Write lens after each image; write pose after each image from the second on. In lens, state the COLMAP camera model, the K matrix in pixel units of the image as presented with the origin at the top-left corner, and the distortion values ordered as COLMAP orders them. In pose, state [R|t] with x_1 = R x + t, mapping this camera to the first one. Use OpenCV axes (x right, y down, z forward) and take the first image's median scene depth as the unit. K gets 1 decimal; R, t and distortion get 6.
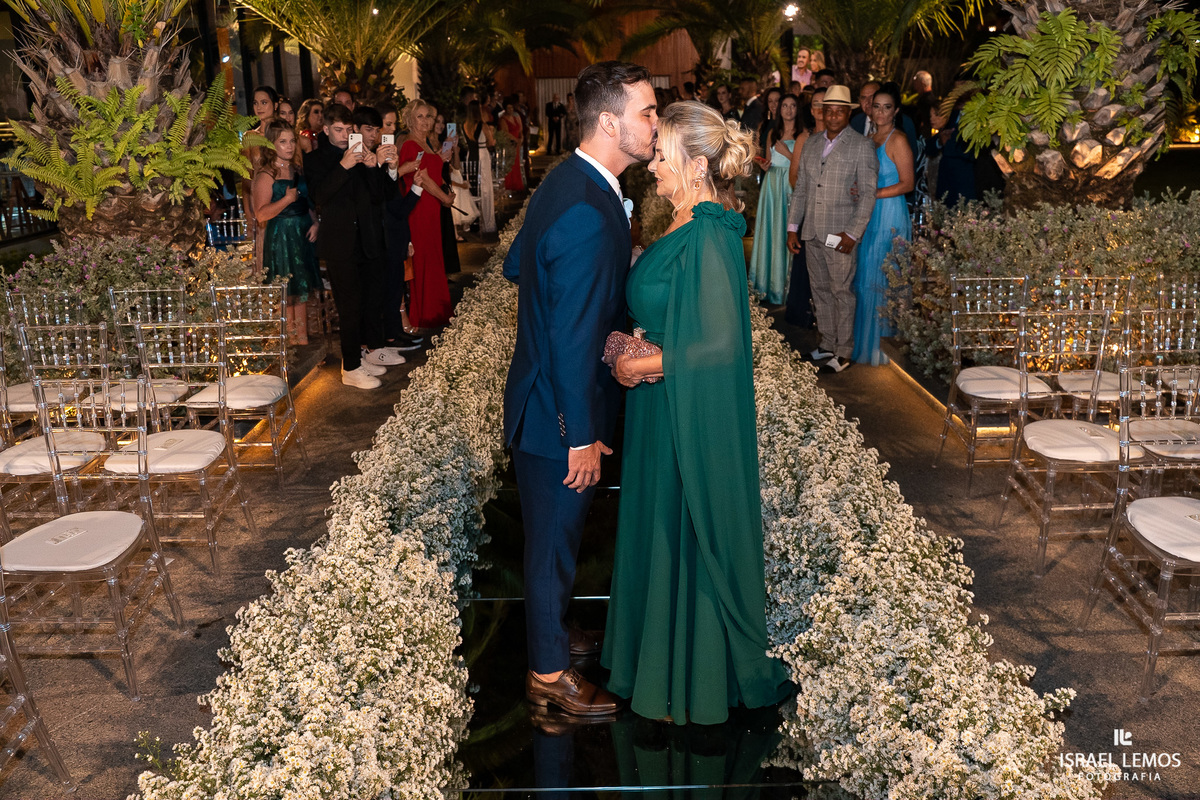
lens RADIAL K [[987.5, 0, 600.7], [0, 987.5, 400.8], [0, 0, 1]] dist [-0.112933, 0.088657]
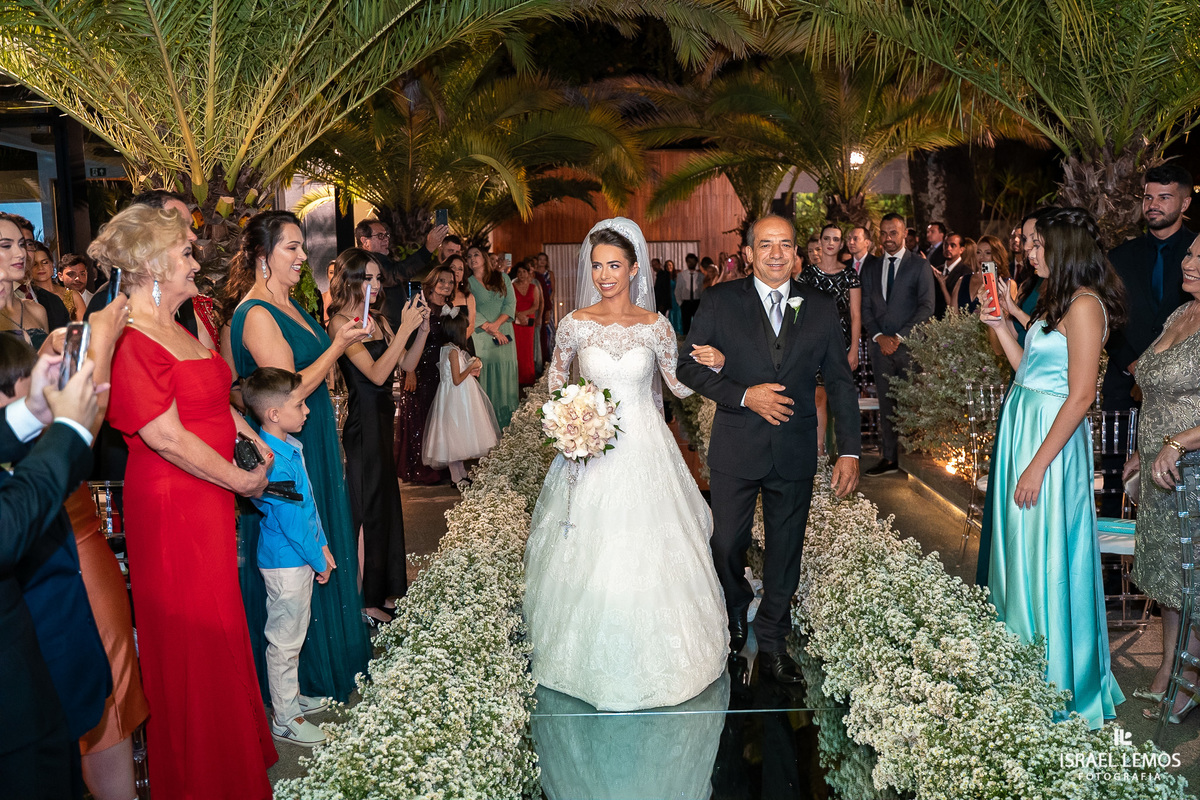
lens RADIAL K [[987.5, 0, 602.1], [0, 987.5, 402.5], [0, 0, 1]] dist [-0.112933, 0.088657]
pose [[0.999972, 0.000837, -0.007417, -0.043459], [-0.002089, 0.985373, -0.170397, -0.267718], [0.007166, 0.170408, 0.985348, 0.997670]]
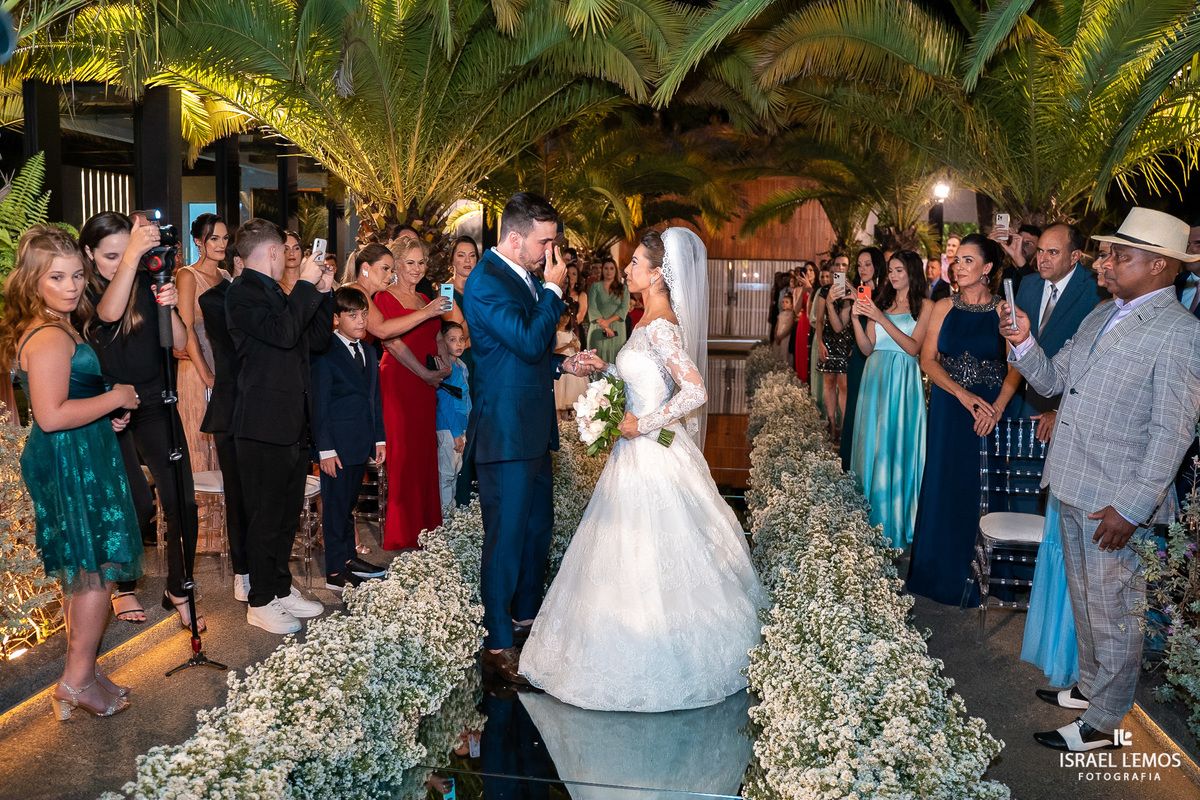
lens RADIAL K [[987.5, 0, 599.7], [0, 987.5, 400.2], [0, 0, 1]] dist [-0.112933, 0.088657]
pose [[0.988556, 0.055730, -0.140185, 0.083710], [-0.080717, 0.980455, -0.179421, -0.104542], [0.127446, 0.188683, 0.973733, 0.497428]]
